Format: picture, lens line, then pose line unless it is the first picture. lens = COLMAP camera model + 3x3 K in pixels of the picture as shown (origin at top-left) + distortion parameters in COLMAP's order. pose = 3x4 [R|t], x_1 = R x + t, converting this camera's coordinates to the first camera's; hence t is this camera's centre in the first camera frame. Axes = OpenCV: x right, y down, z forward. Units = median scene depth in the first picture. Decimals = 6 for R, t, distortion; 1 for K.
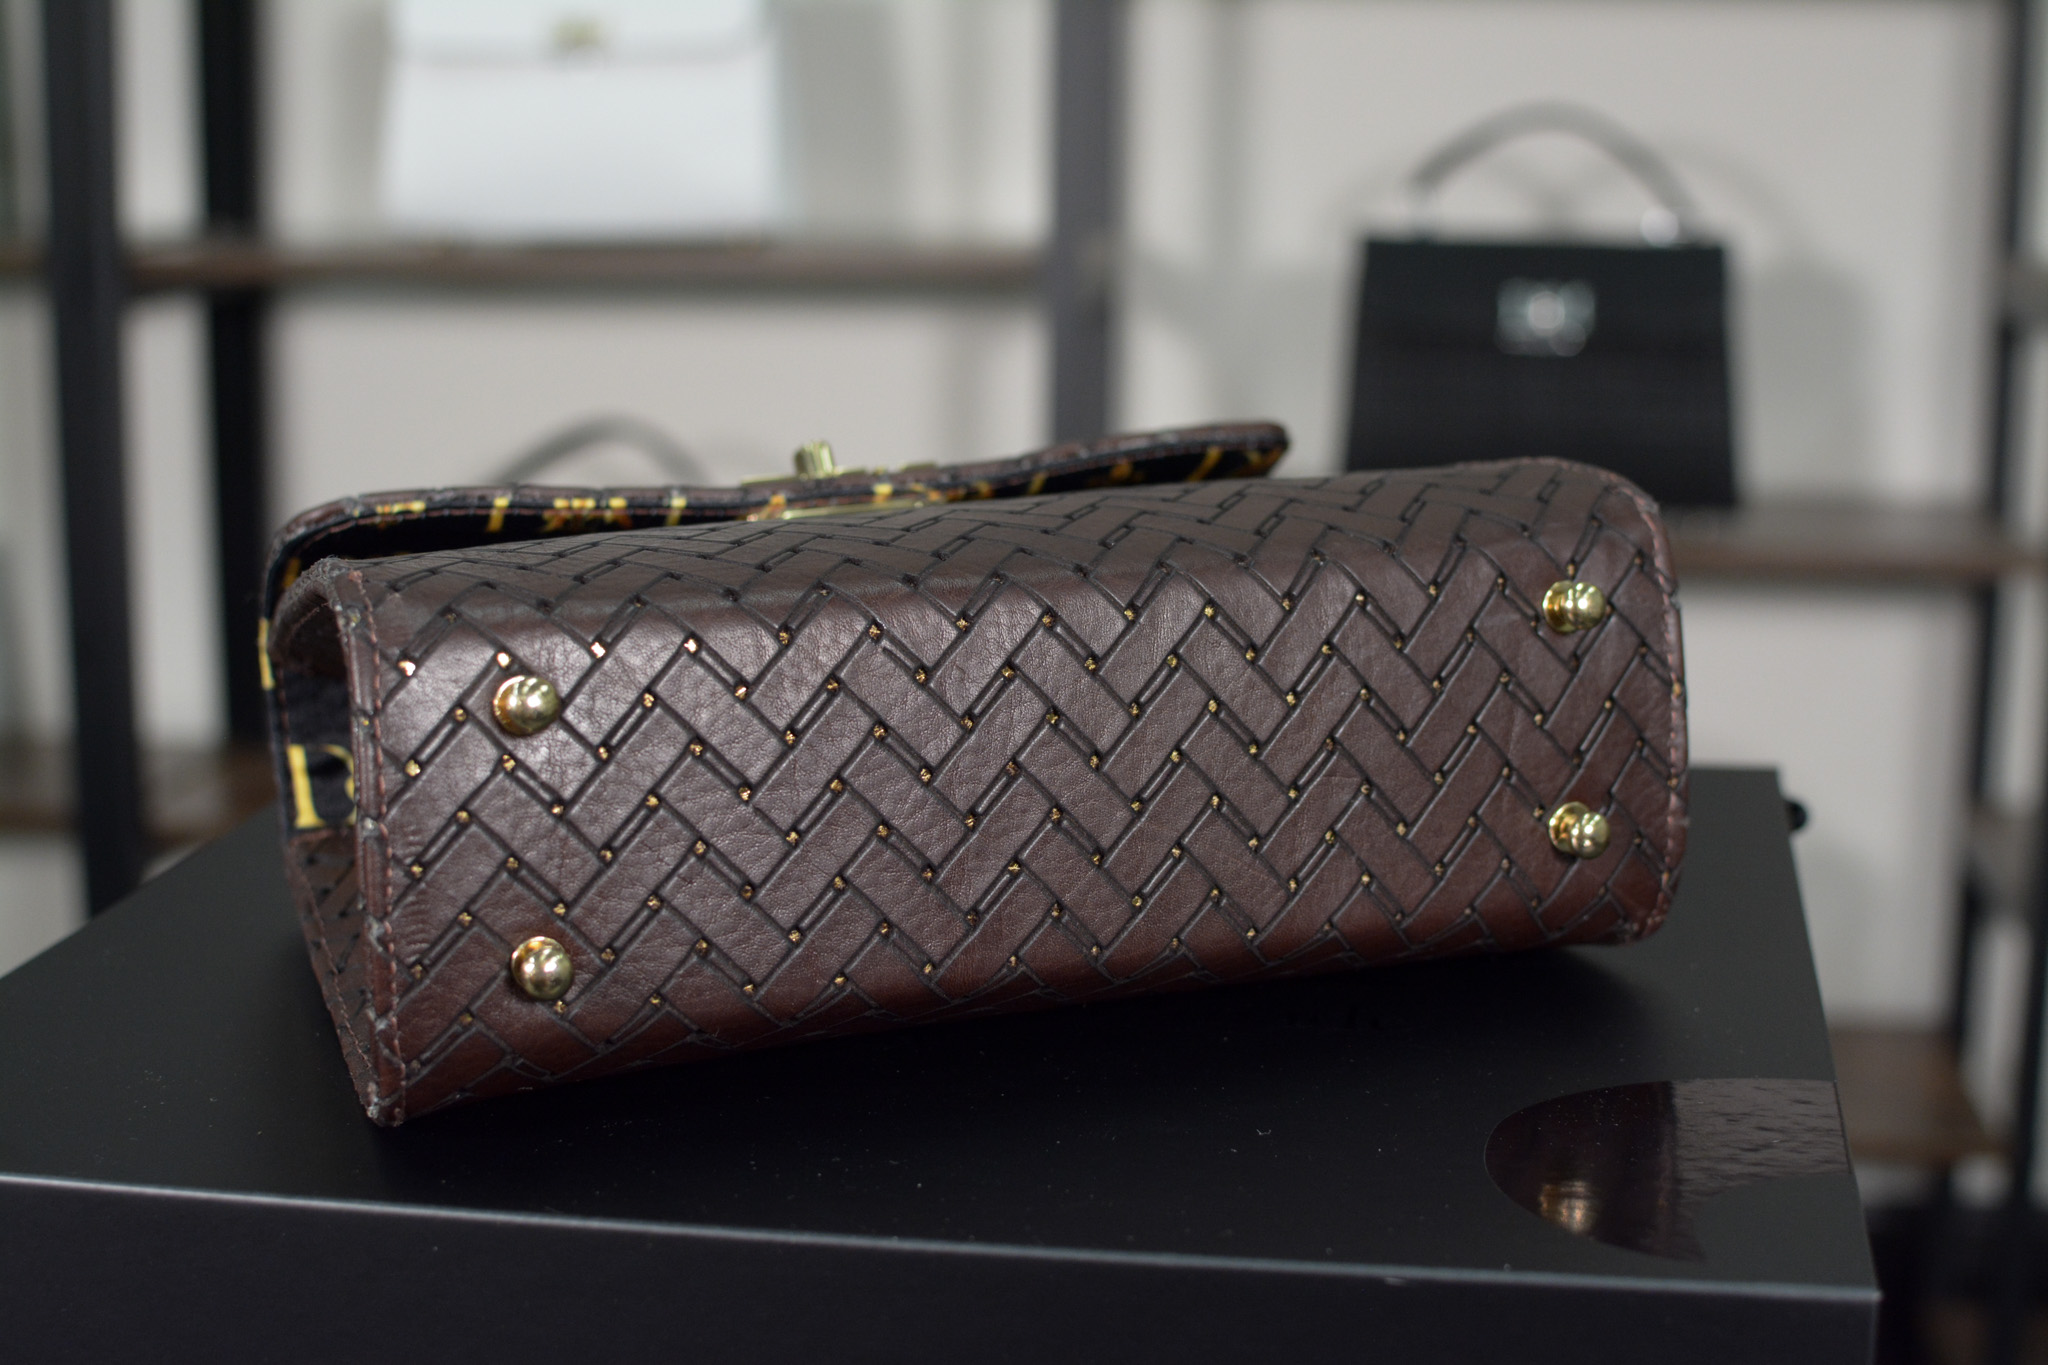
lens RADIAL K [[3205.0, 0, 1024.0], [0, 3205.0, 682.5], [0, 0, 1]] dist [-0.215102, 0.237454]
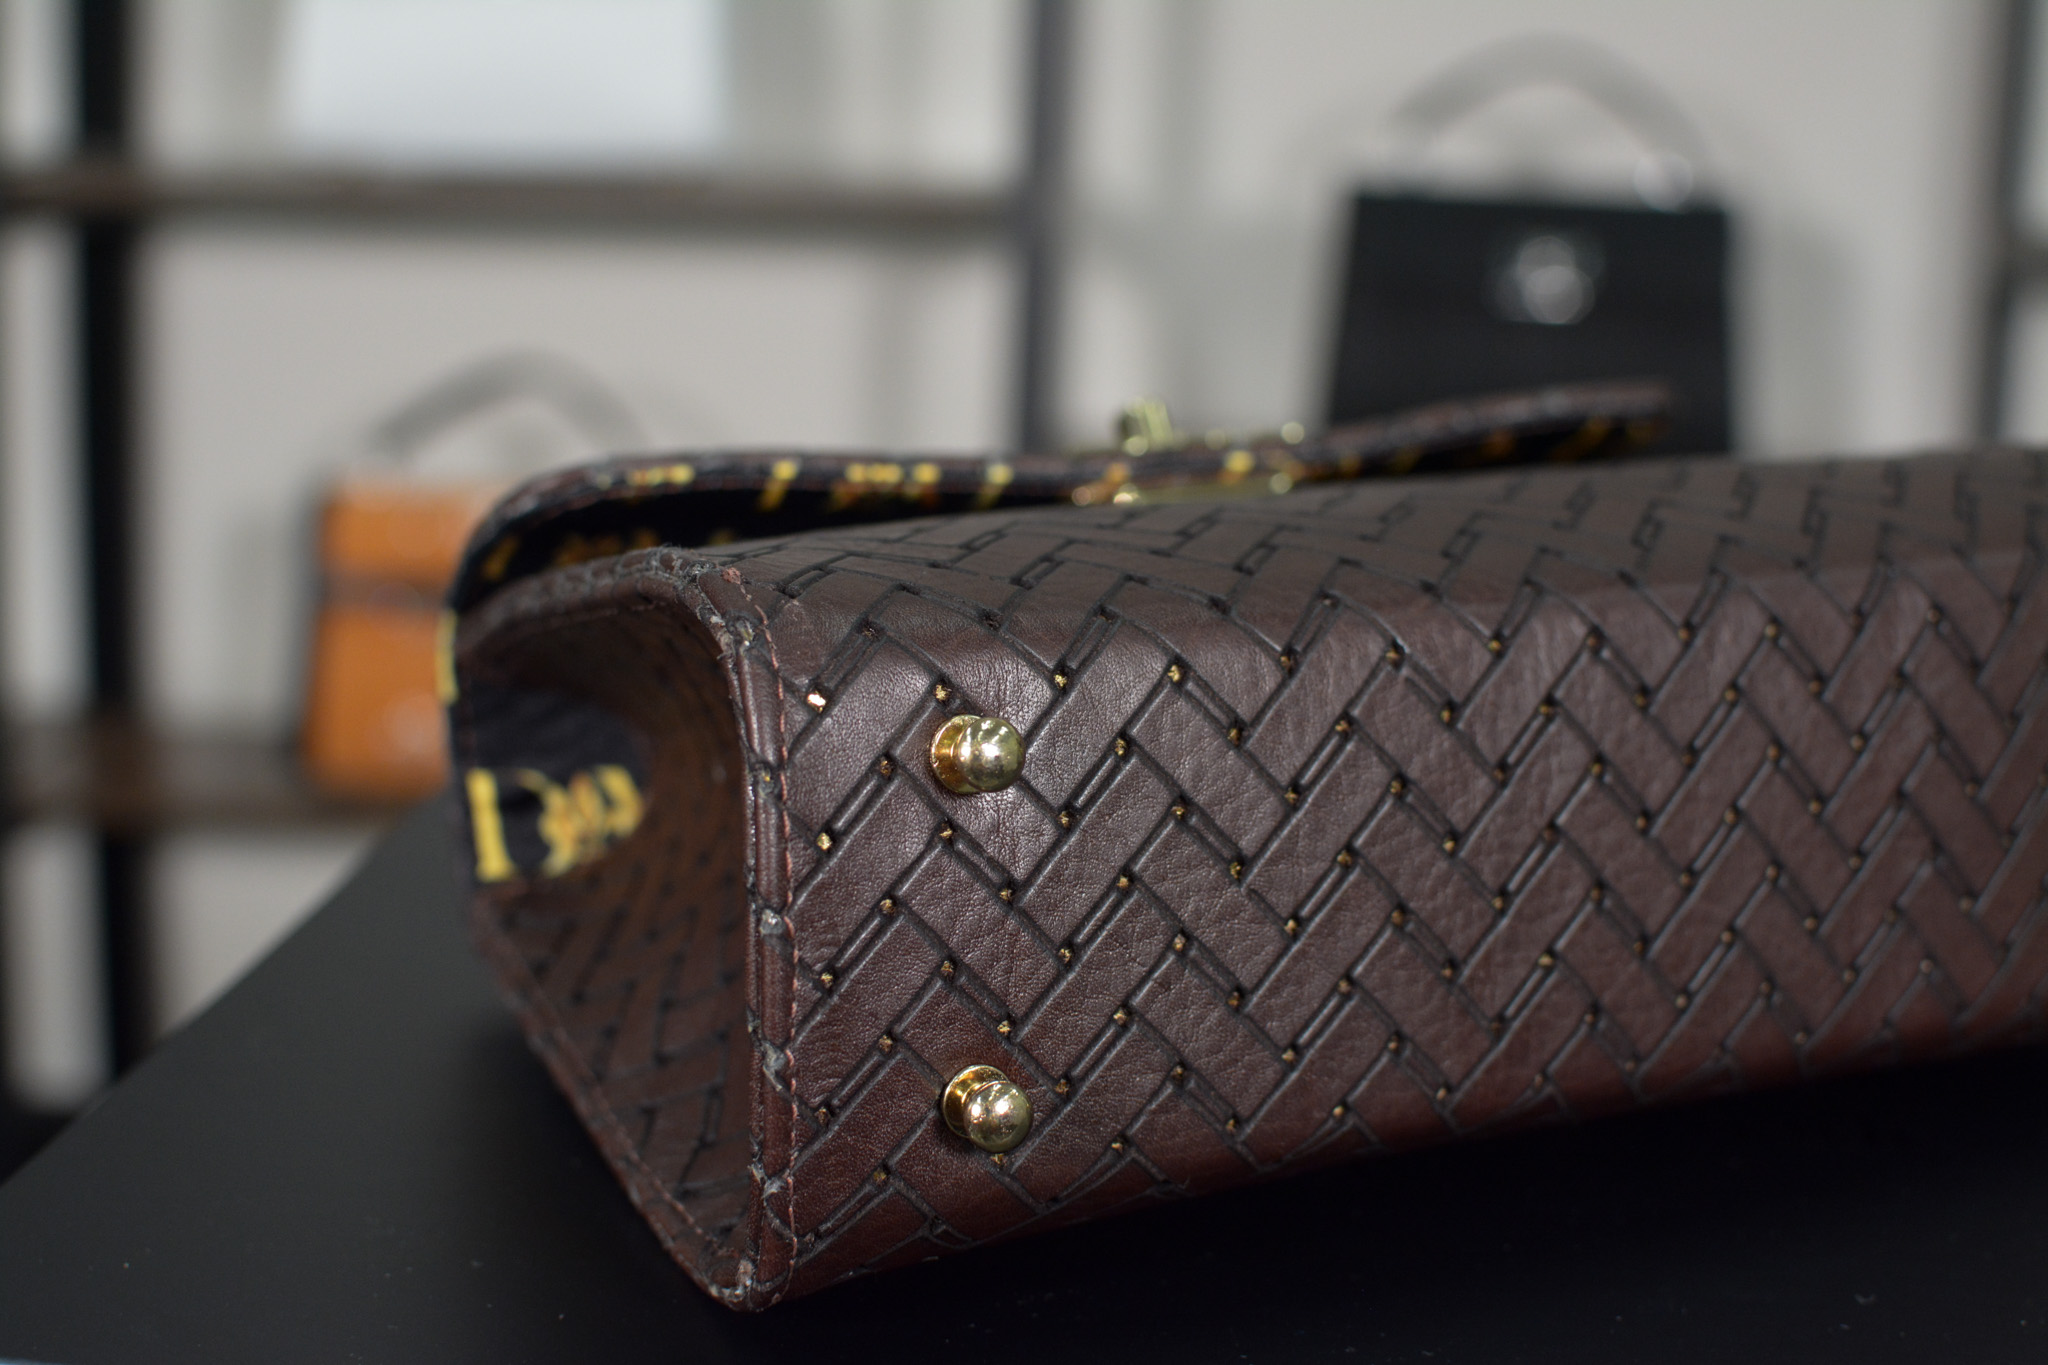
lens RADIAL K [[3205.0, 0, 1024.0], [0, 3205.0, 682.5], [0, 0, 1]] dist [-0.215102, 0.237454]
pose [[0.996432, 0.010615, 0.083734, -0.201698], [-0.011897, 0.999819, 0.014822, -0.020163], [-0.083562, -0.015765, 0.996378, 0.253749]]
